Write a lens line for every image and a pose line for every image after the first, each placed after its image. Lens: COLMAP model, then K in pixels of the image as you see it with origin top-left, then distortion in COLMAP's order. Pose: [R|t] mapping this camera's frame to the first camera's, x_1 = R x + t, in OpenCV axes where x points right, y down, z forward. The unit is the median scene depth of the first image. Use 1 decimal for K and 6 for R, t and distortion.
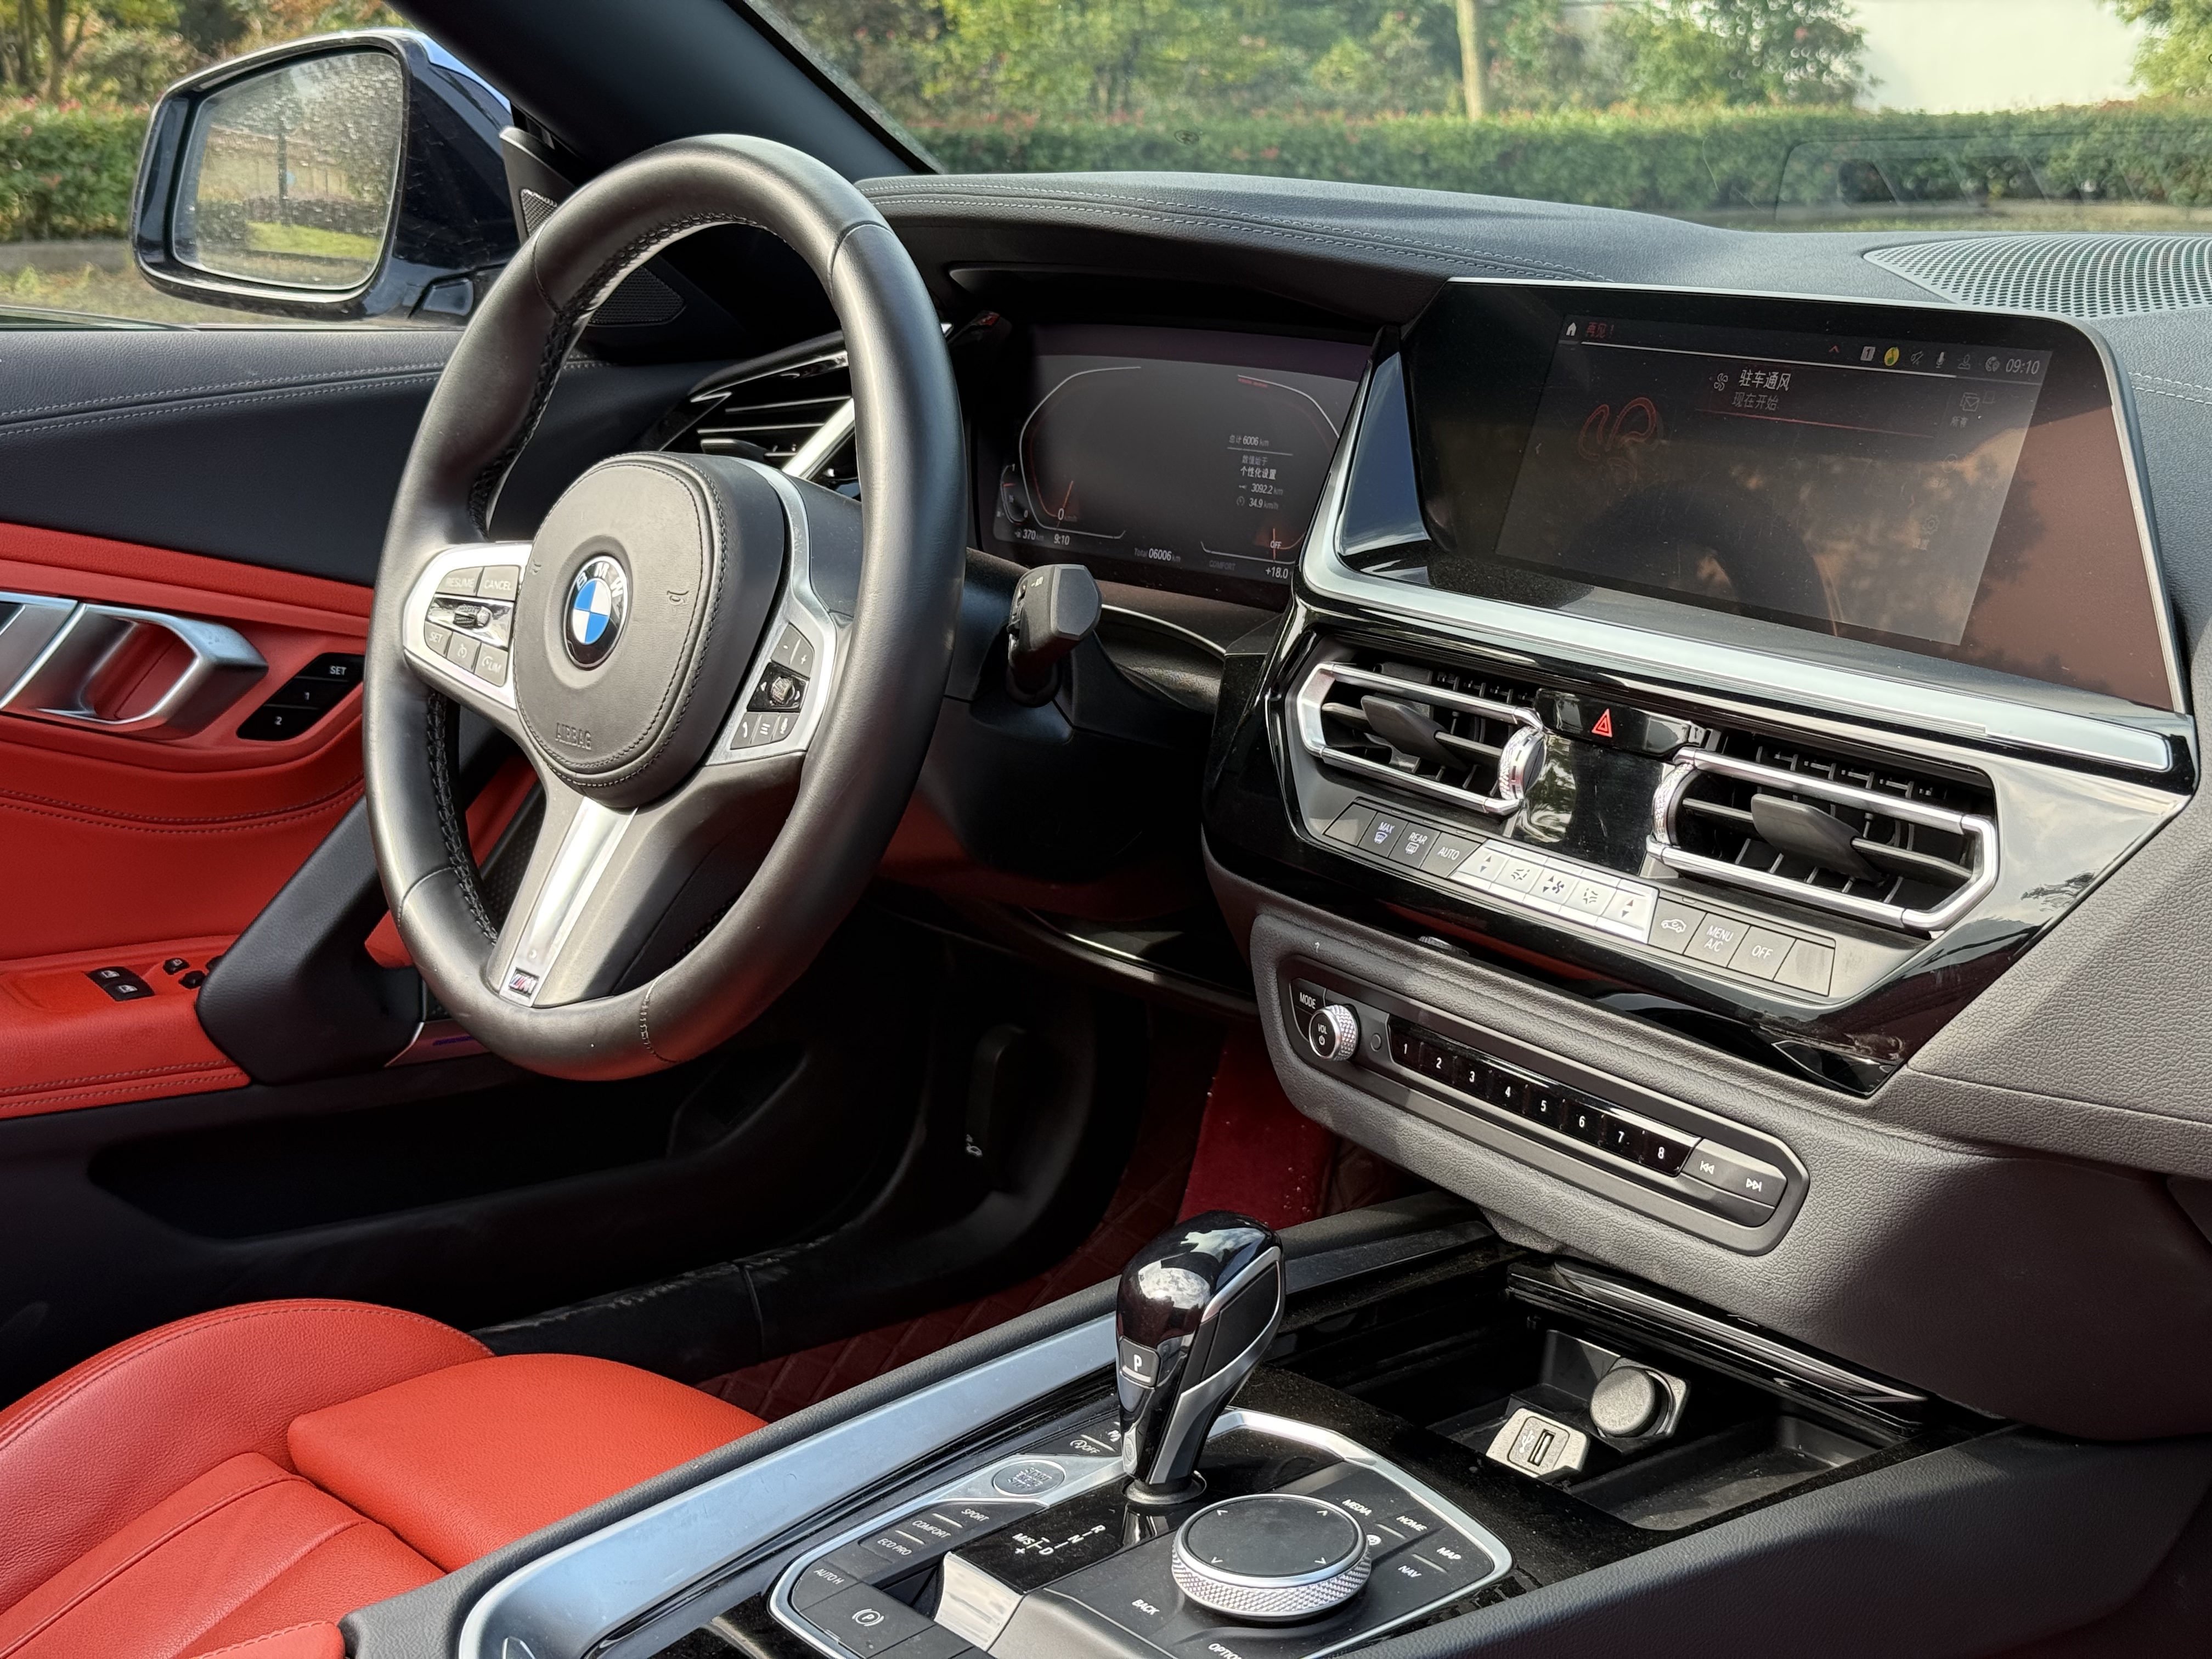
lens RADIAL K [[3069.2, 0, 1106.0], [0, 3069.2, 829.5], [0, 0, 1]] dist [0.228464, -0.654481]
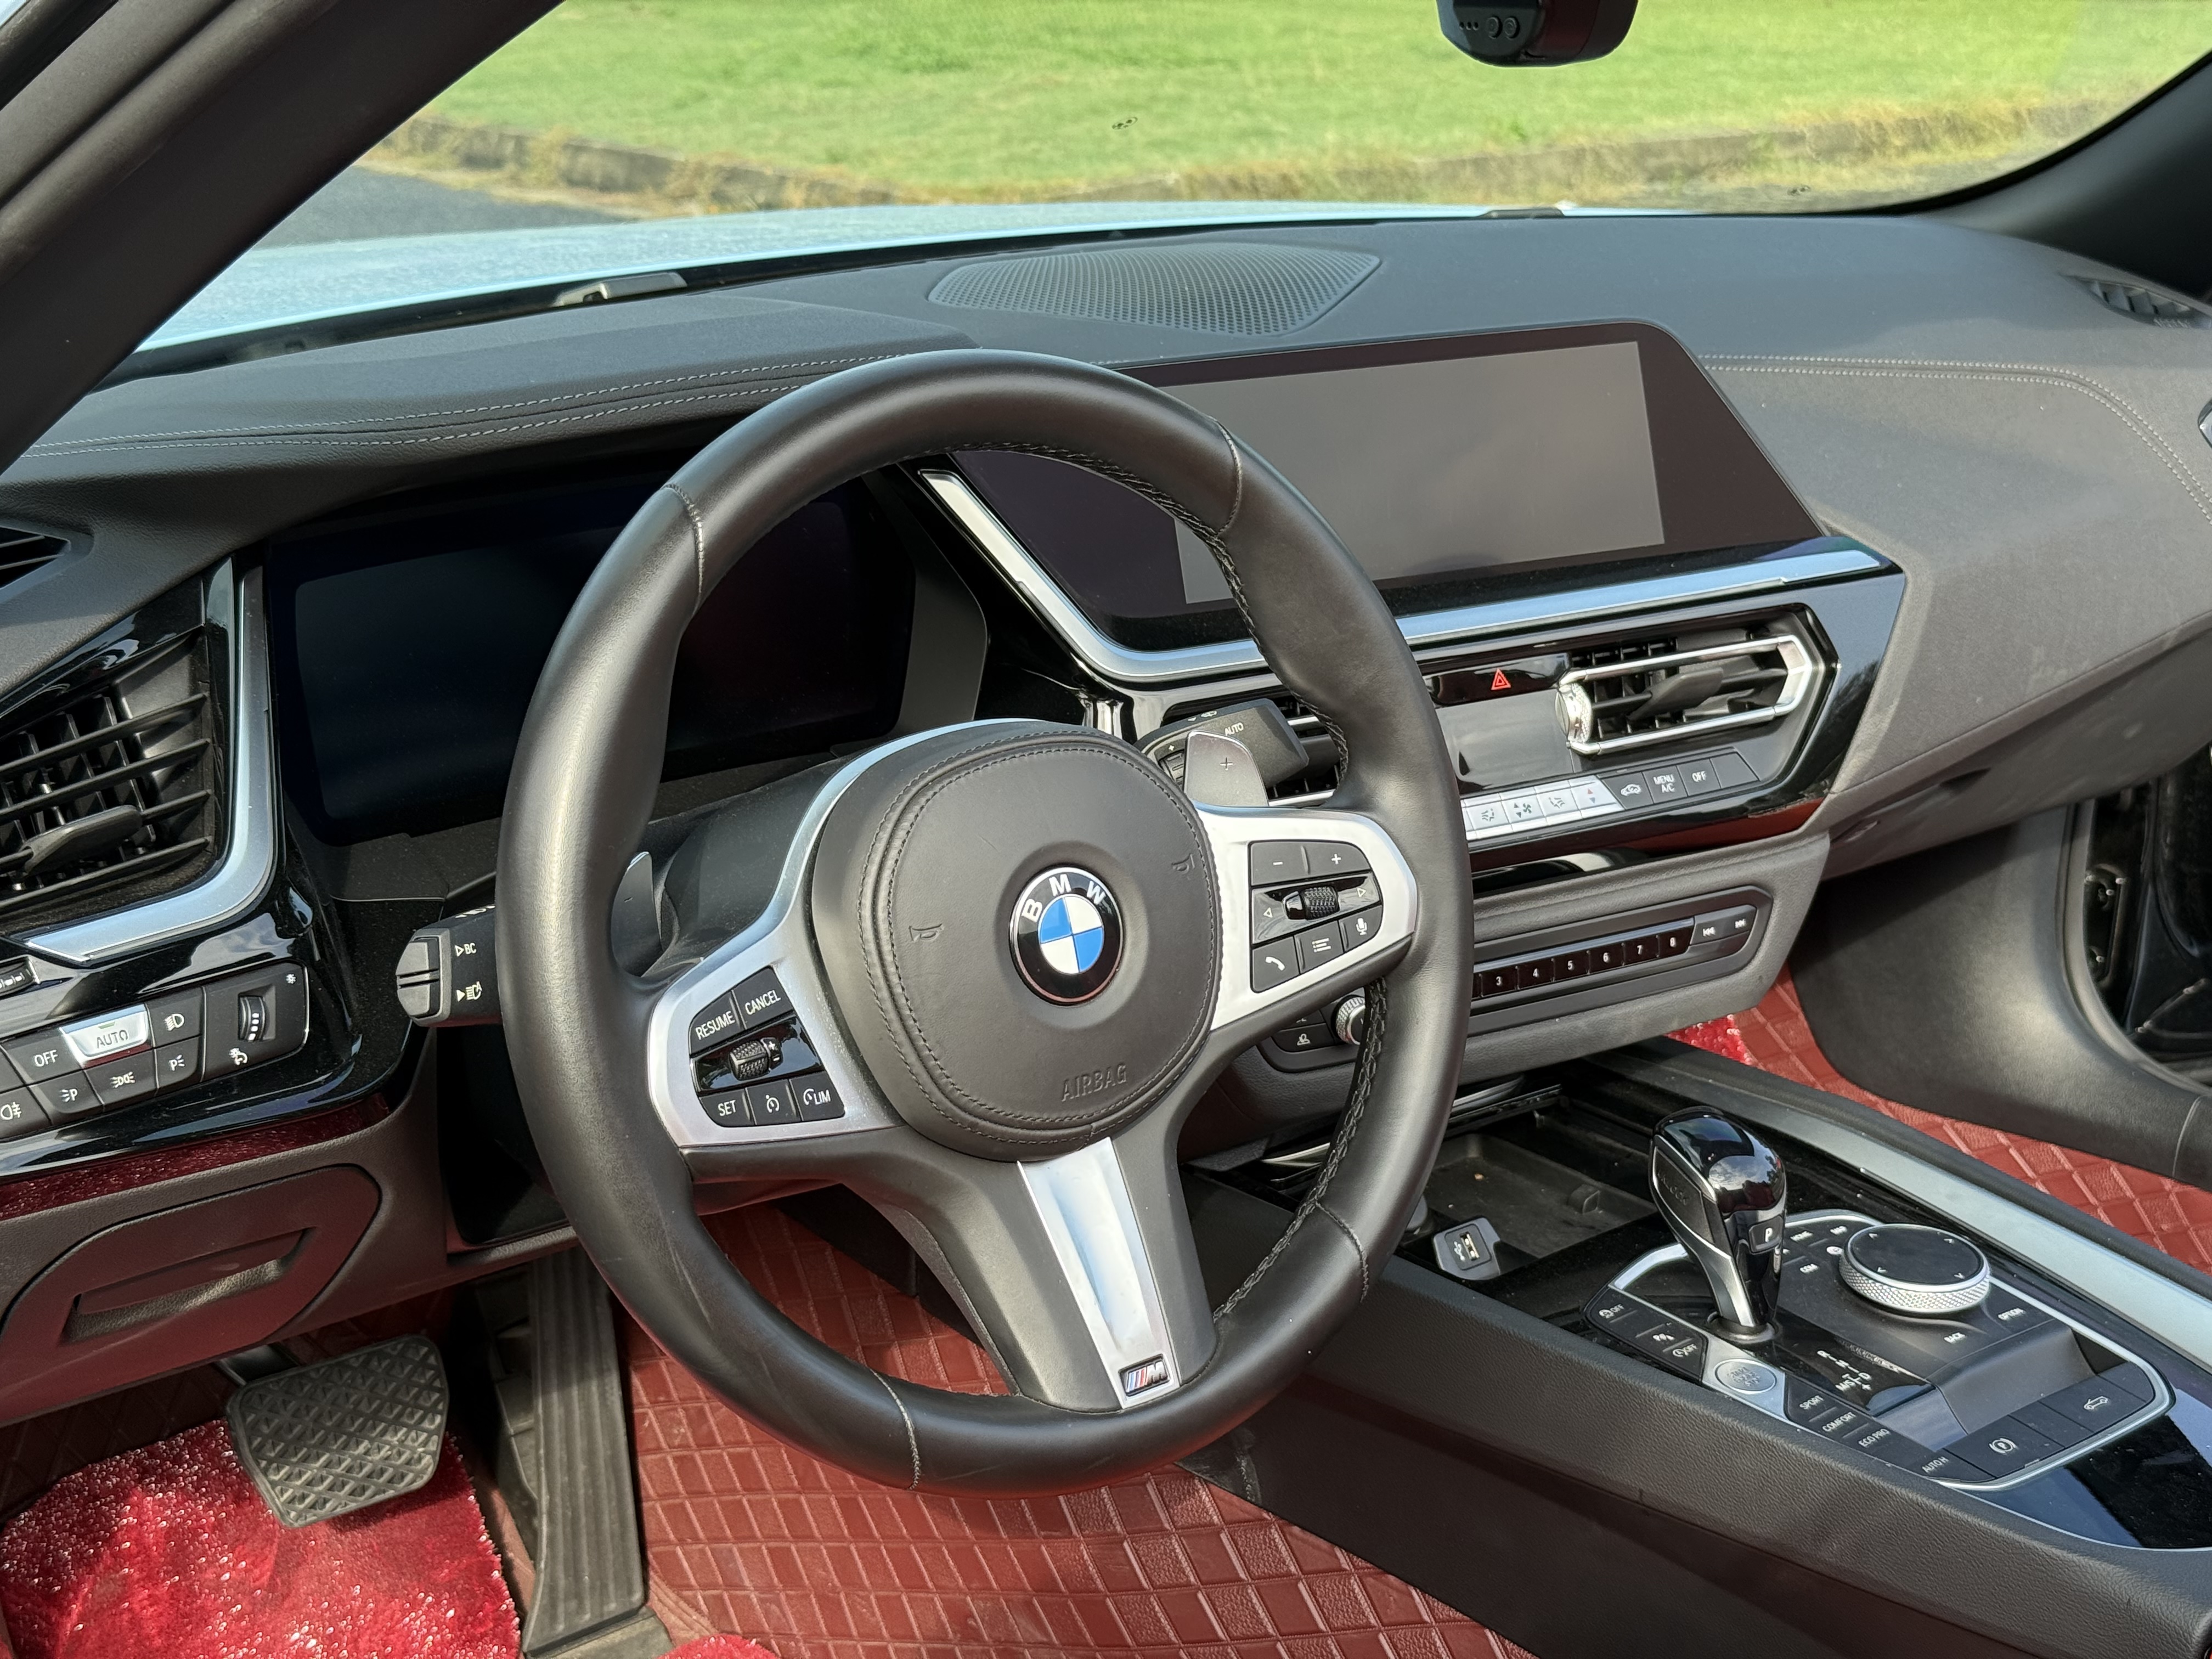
lens RADIAL K [[3069.2, 0, 1106.0], [0, 3069.2, 829.5], [0, 0, 1]] dist [0.228464, -0.654481]
pose [[0.046745, -0.304798, 0.951269, -1.088315], [0.233196, 0.929326, 0.286308, -0.382302], [-0.971306, 0.208449, 0.114519, 1.023885]]
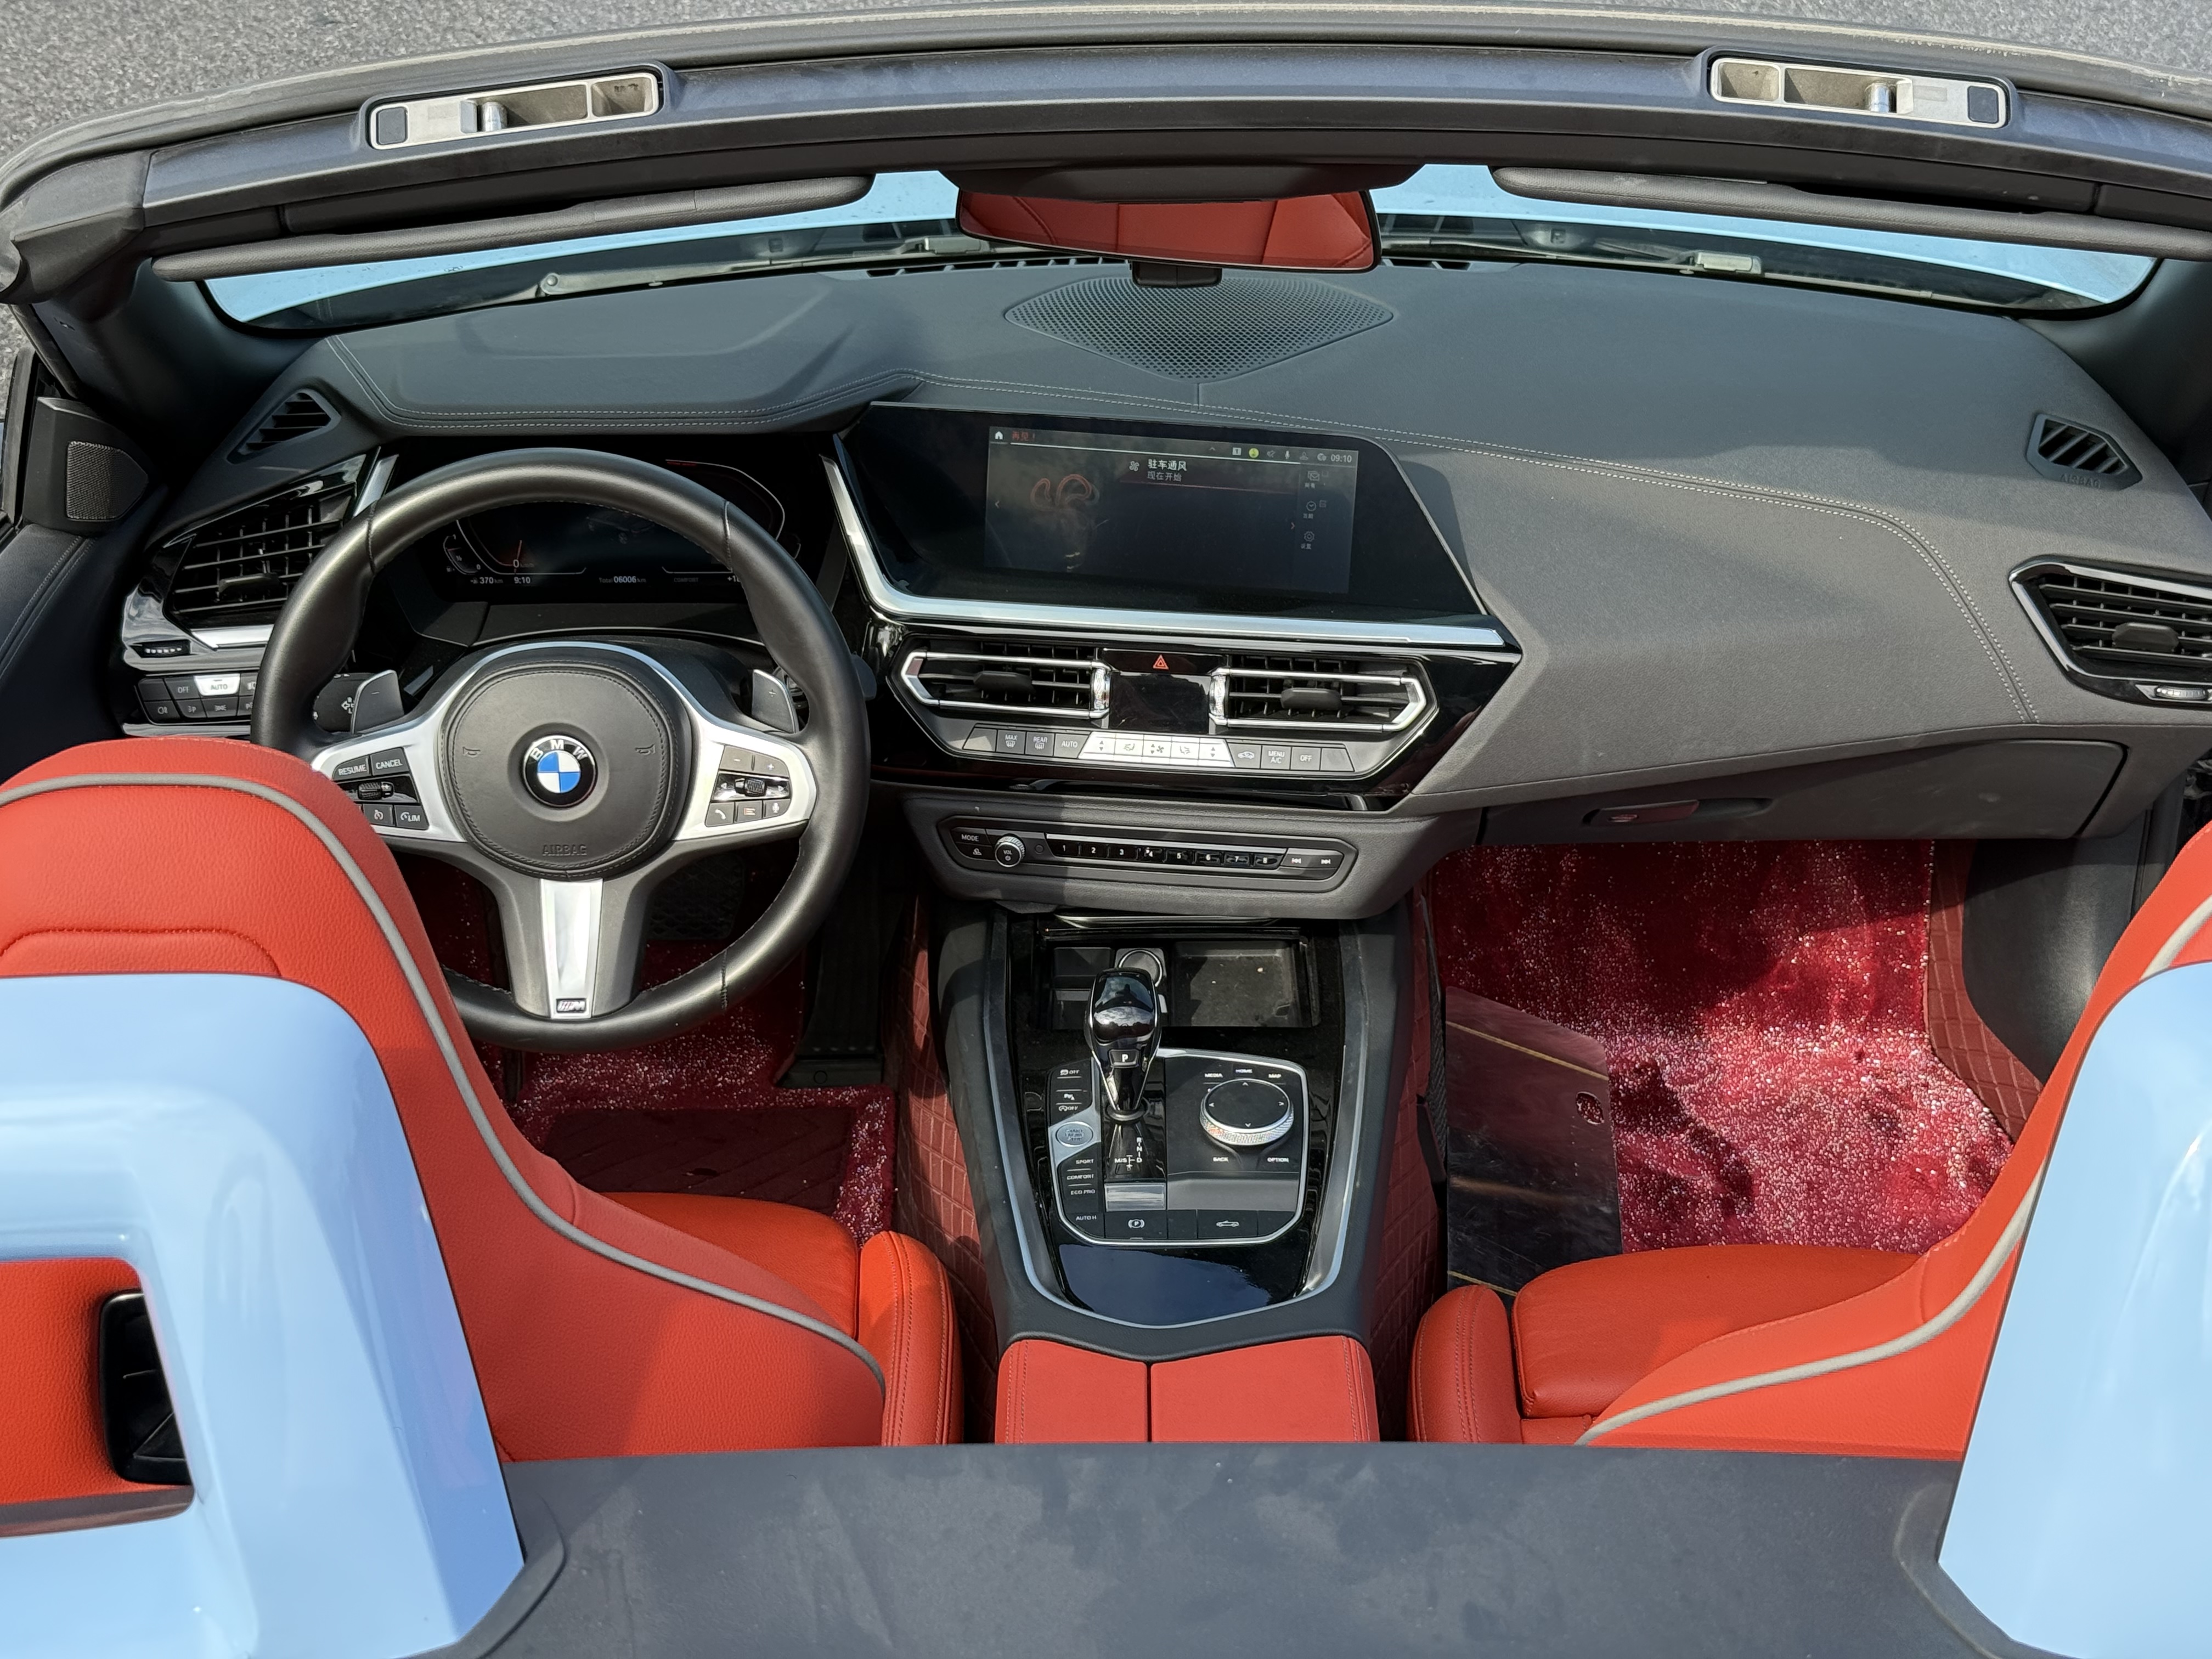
lens RADIAL K [[3069.2, 0, 1106.0], [0, 3069.2, 829.5], [0, 0, 1]] dist [0.228464, -0.654481]
pose [[0.635352, -0.367529, 0.679154, -1.214514], [0.174990, 0.925124, 0.336934, -0.595390], [-0.752134, -0.095227, 0.652093, -0.246890]]
